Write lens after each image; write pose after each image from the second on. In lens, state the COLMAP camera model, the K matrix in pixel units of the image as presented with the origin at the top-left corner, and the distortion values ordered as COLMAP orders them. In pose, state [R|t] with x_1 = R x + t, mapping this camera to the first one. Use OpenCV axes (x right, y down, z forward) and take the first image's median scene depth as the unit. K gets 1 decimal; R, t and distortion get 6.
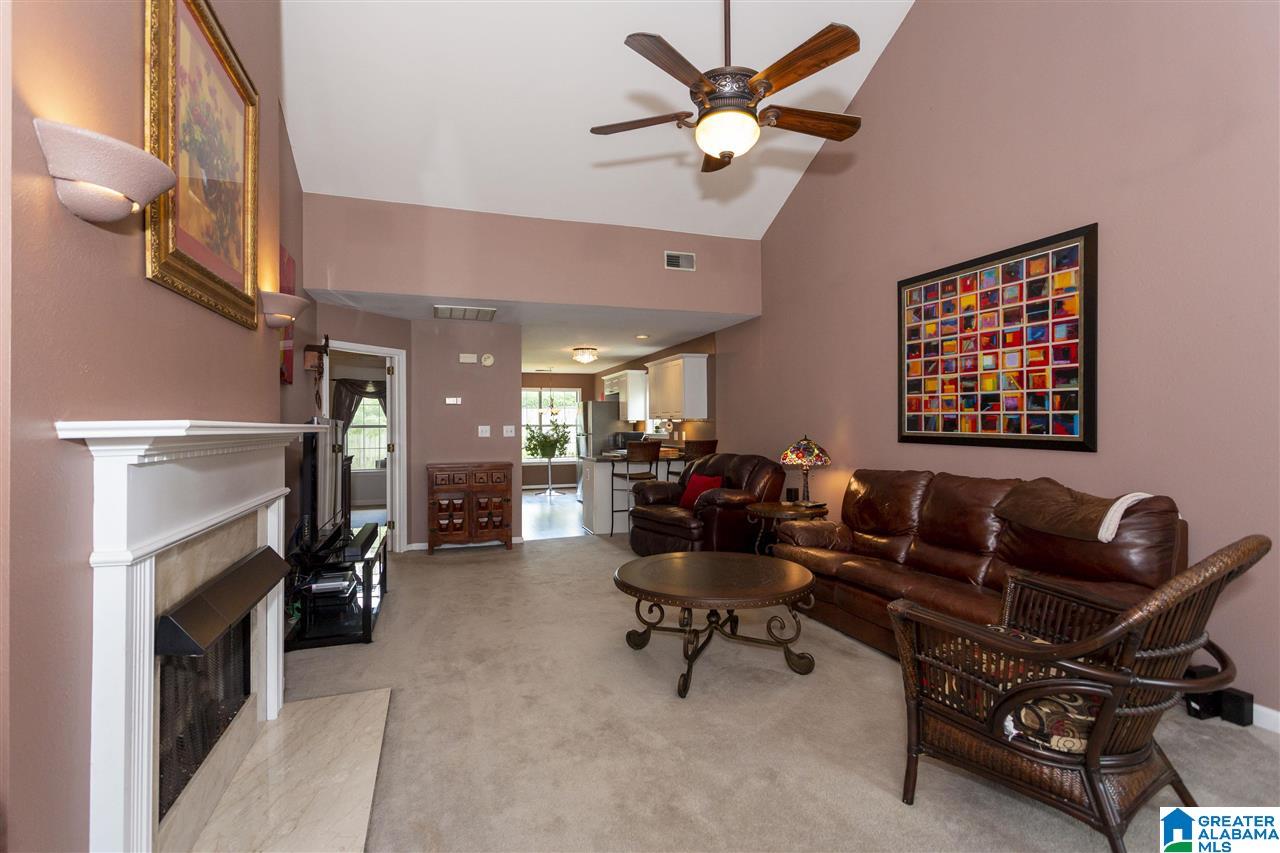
lens RADIAL K [[600.5, 0, 640.0], [0, 600.5, 426.5], [0, 0, 1]] dist [0.002515, 0.000340]
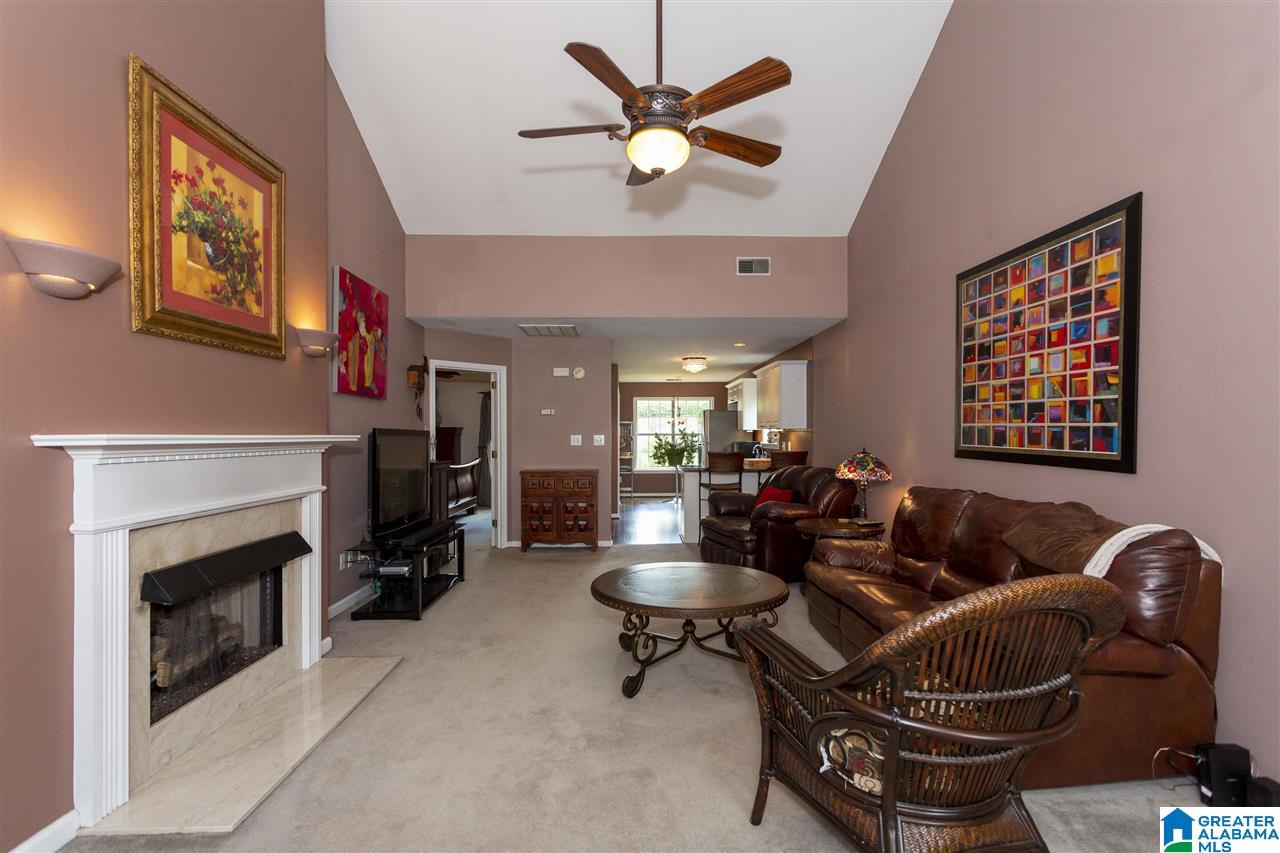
lens RADIAL K [[613.3, 0, 640.9], [0, 613.3, 445.1], [0, 0, 1]] dist [0.004048, 0.000757]
pose [[0.952894, 0.010893, -0.303107, 0.302349], [-0.005644, 0.999819, 0.018188, -0.006152], [0.303250, -0.015621, 0.952783, -0.003548]]
